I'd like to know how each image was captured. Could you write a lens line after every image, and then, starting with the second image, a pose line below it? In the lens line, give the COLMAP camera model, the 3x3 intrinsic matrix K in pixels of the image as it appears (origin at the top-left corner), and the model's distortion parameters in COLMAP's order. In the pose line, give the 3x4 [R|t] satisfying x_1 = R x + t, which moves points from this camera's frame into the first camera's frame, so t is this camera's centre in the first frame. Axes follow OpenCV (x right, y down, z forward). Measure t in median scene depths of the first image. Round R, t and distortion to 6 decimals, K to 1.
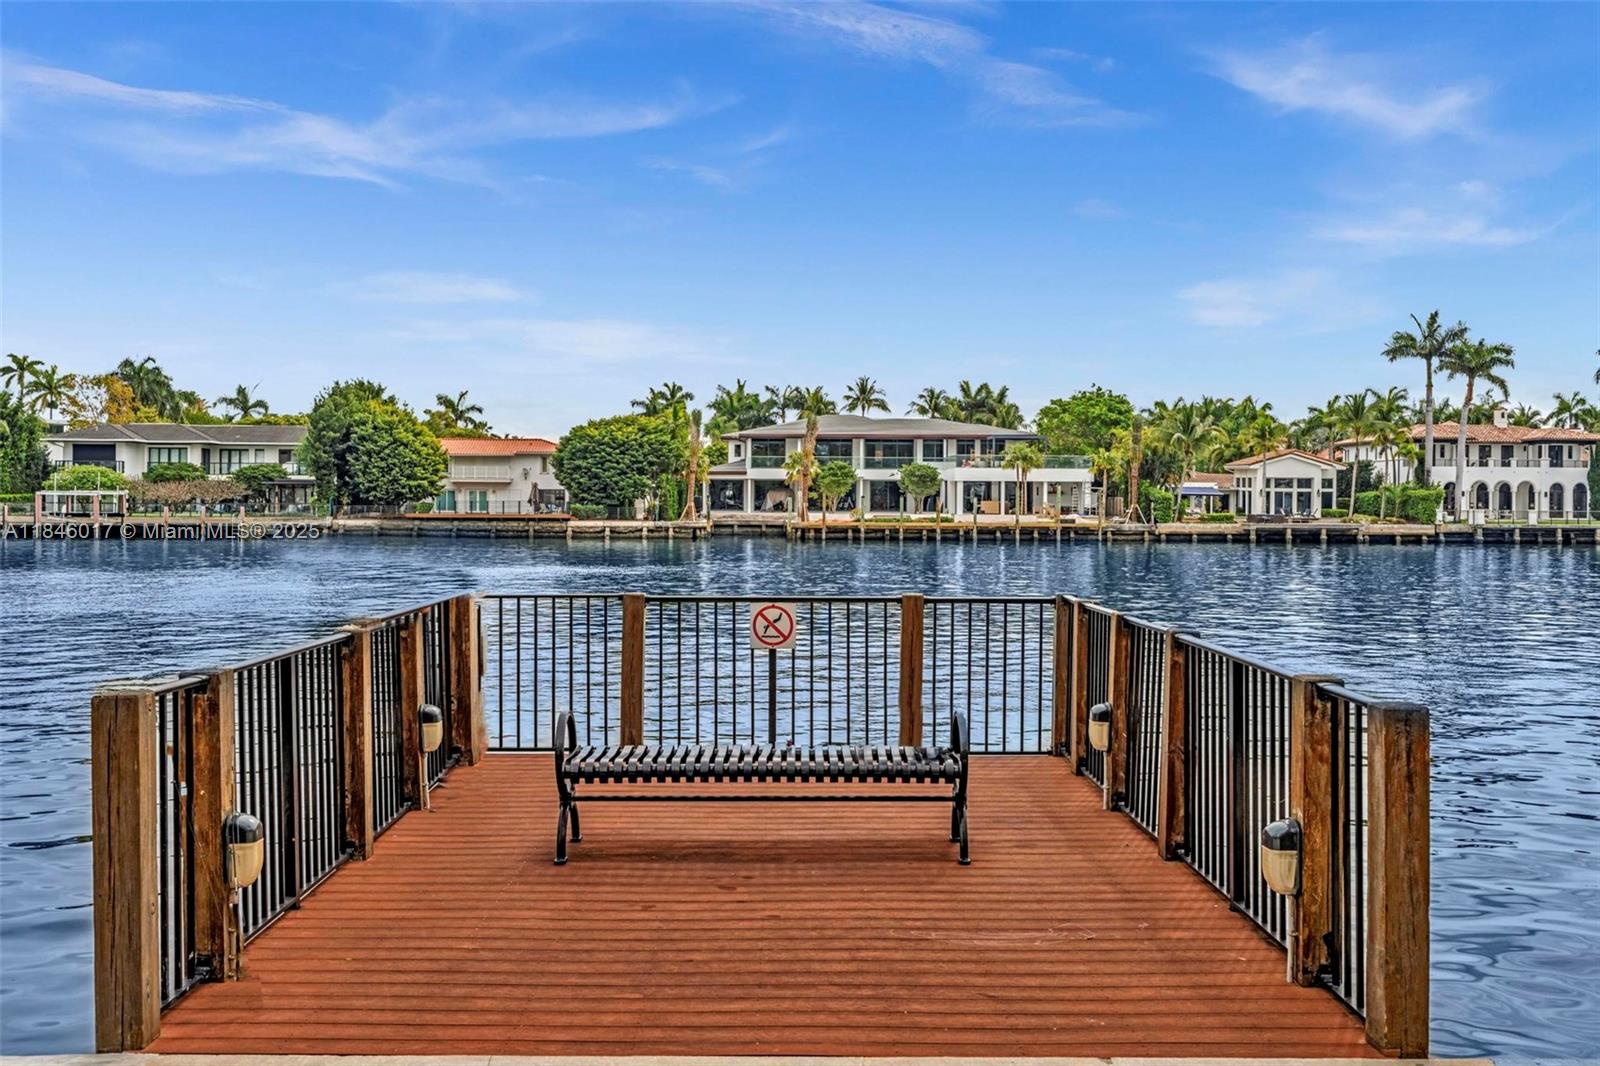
lens RADIAL K [[1547.1, 0, 798.4], [0, 1547.1, 515.8], [0, 0, 1]] dist [0.015701, 0.000000]
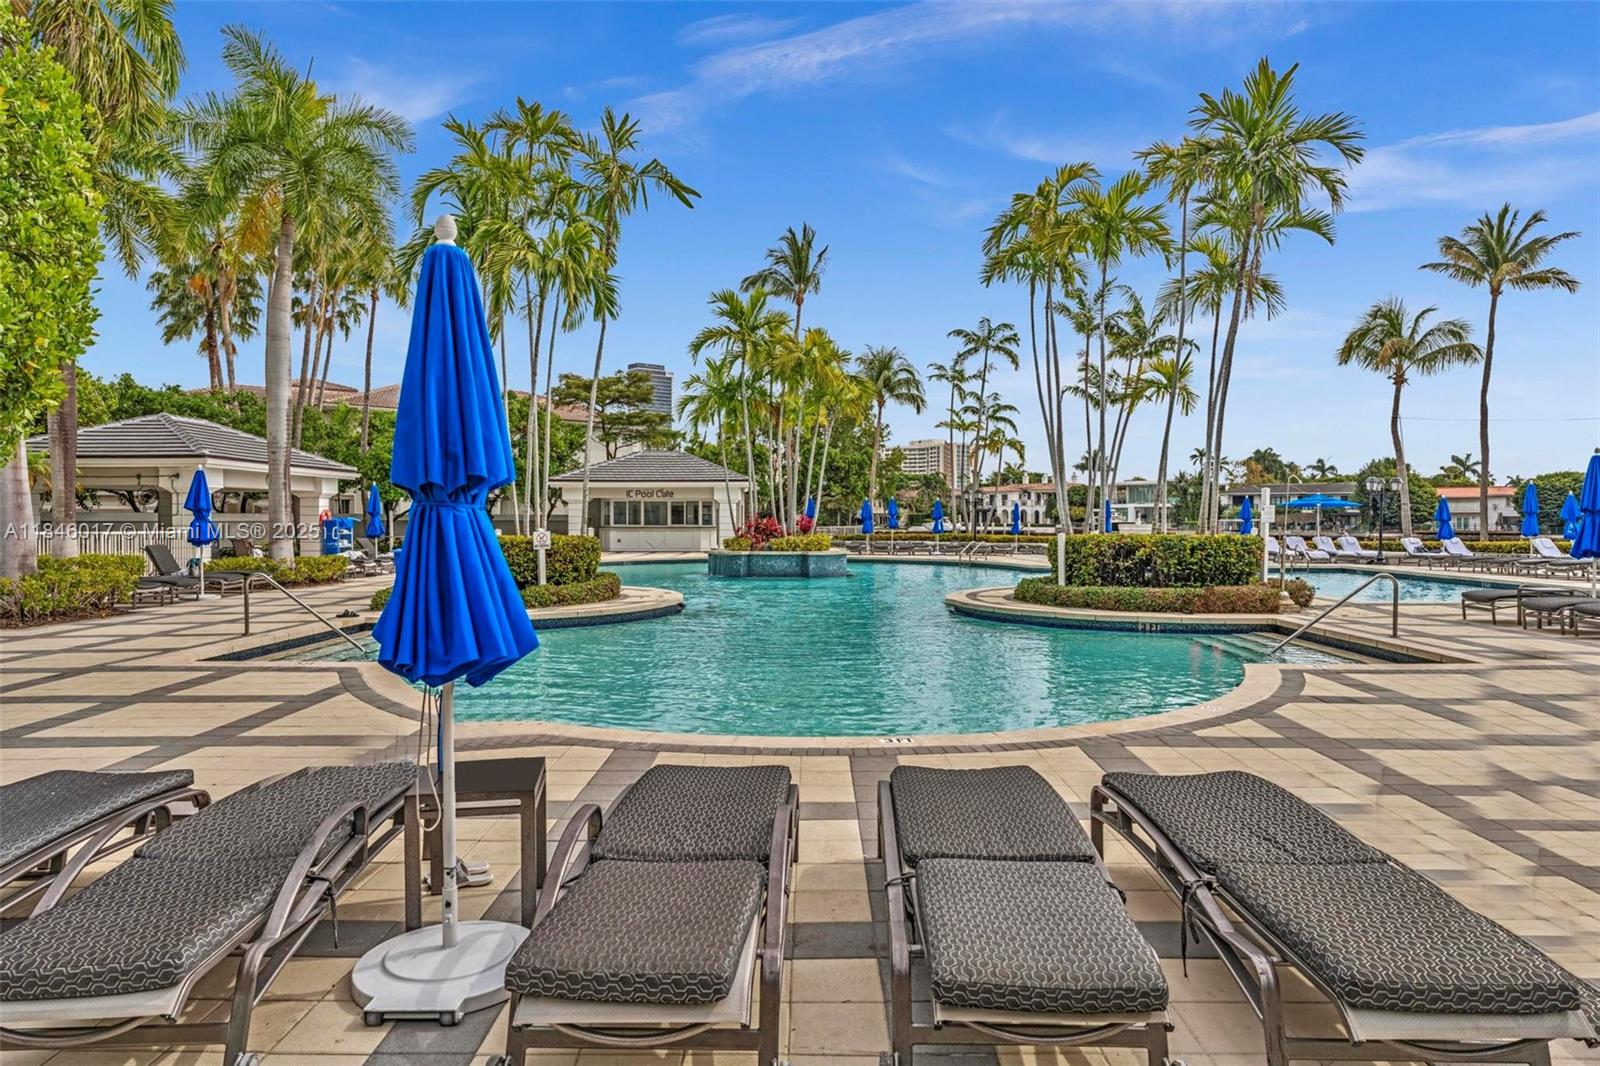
lens RADIAL K [[1016.4, 0, 800.5], [0, 1016.4, 524.7], [0, 0, 1]] dist [-0.000310, 0.000536]
pose [[0.681186, -0.000988, -0.732110, 0.114989], [-0.004181, 0.999978, -0.005239, 0.000923], [0.732098, 0.006629, 0.681167, -0.302174]]
